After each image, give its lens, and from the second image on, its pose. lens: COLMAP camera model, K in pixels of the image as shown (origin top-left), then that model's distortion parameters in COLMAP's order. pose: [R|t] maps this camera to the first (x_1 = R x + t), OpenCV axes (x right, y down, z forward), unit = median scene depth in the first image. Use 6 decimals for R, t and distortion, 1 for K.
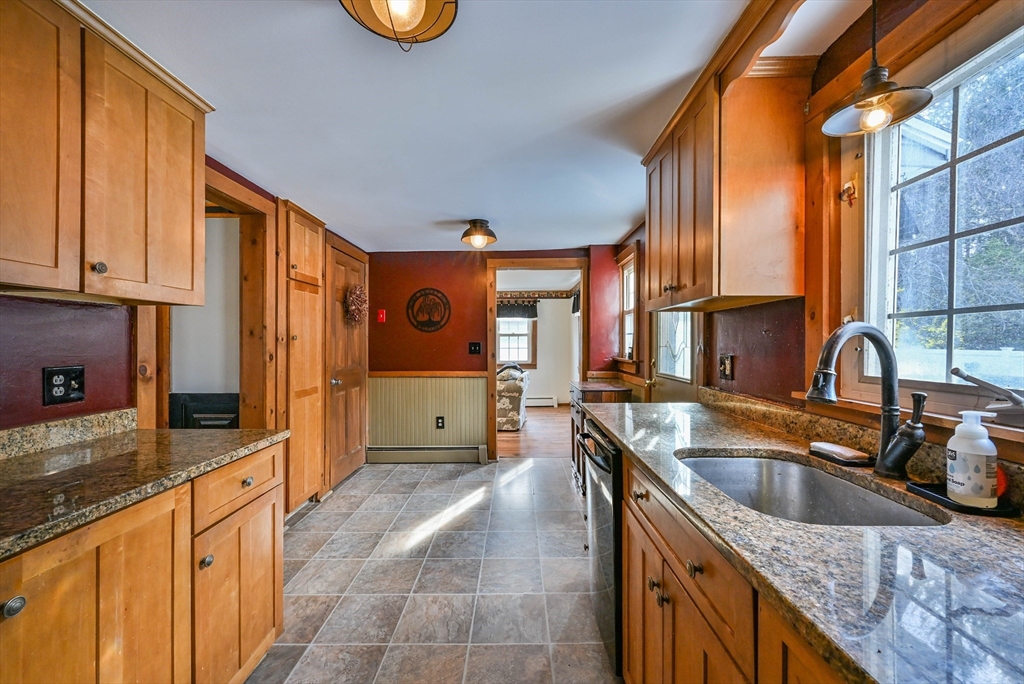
lens RADIAL K [[406.2, 0, 517.7], [0, 406.2, 341.9], [0, 0, 1]] dist [0.004794, -0.001013]
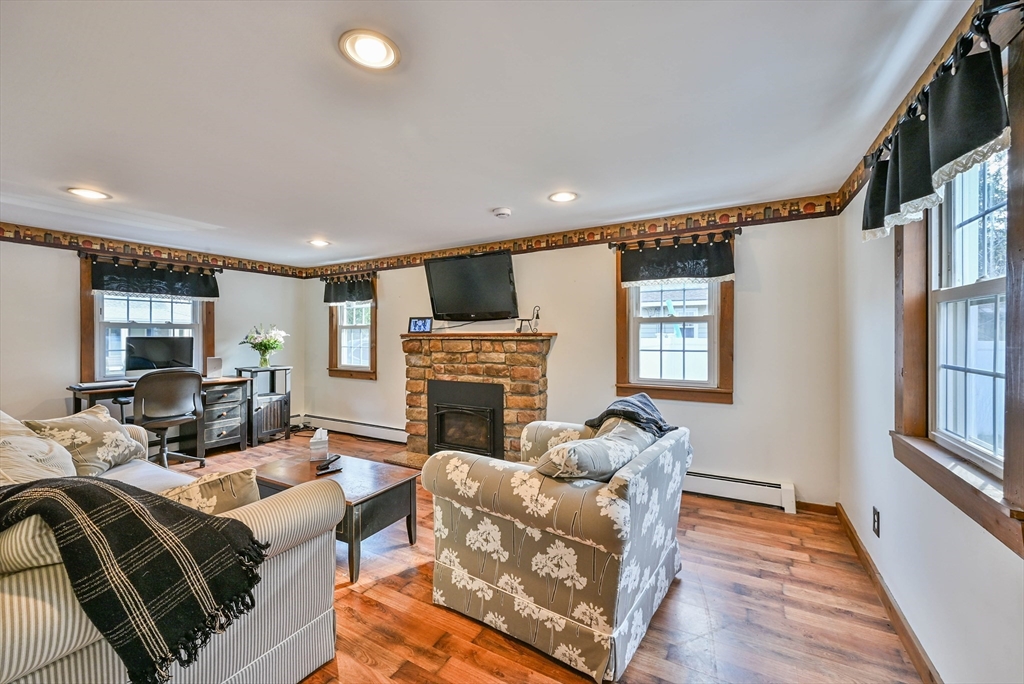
lens RADIAL K [[406.2, 0, 519.6], [0, 406.2, 336.8], [0, 0, 1]] dist [0.004794, -0.001013]
pose [[0.878974, 0.002833, -0.476861, 0.072189], [-0.002213, 0.999996, 0.001862, 0.000556], [0.476864, -0.000581, 0.878977, 0.750843]]
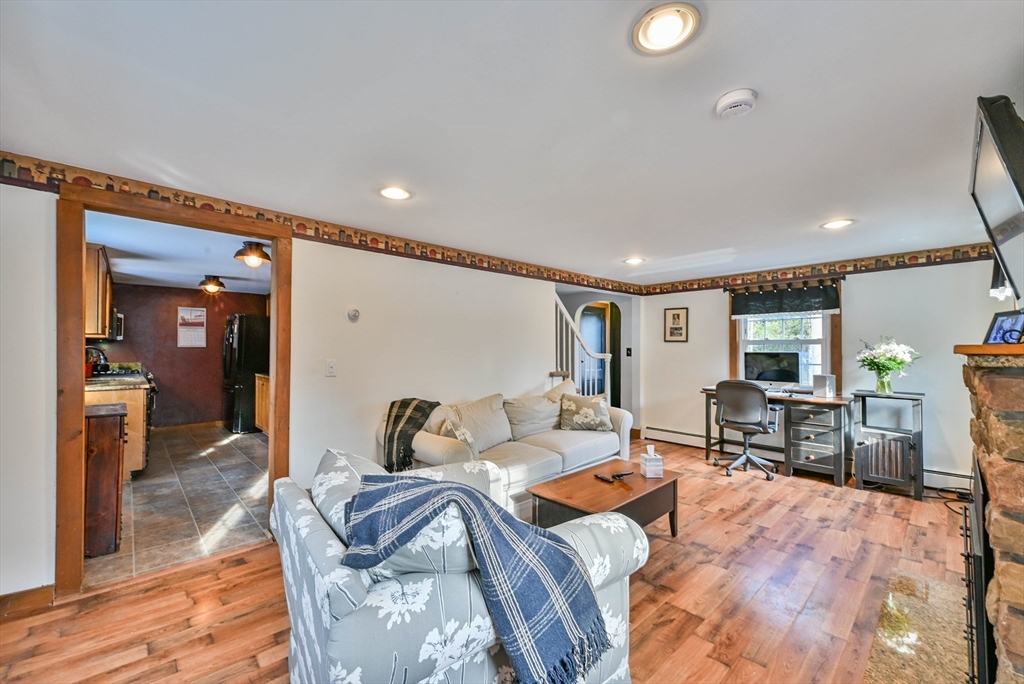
lens RADIAL K [[406.2, 0, 511.6], [0, 406.2, 350.3], [0, 0, 1]] dist [0.004794, -0.001013]
pose [[-0.732900, -0.000326, -0.680336, 0.074549], [0.000486, 0.999999, -0.001002, 0.000233], [0.680336, -0.001065, -0.732899, 1.294133]]
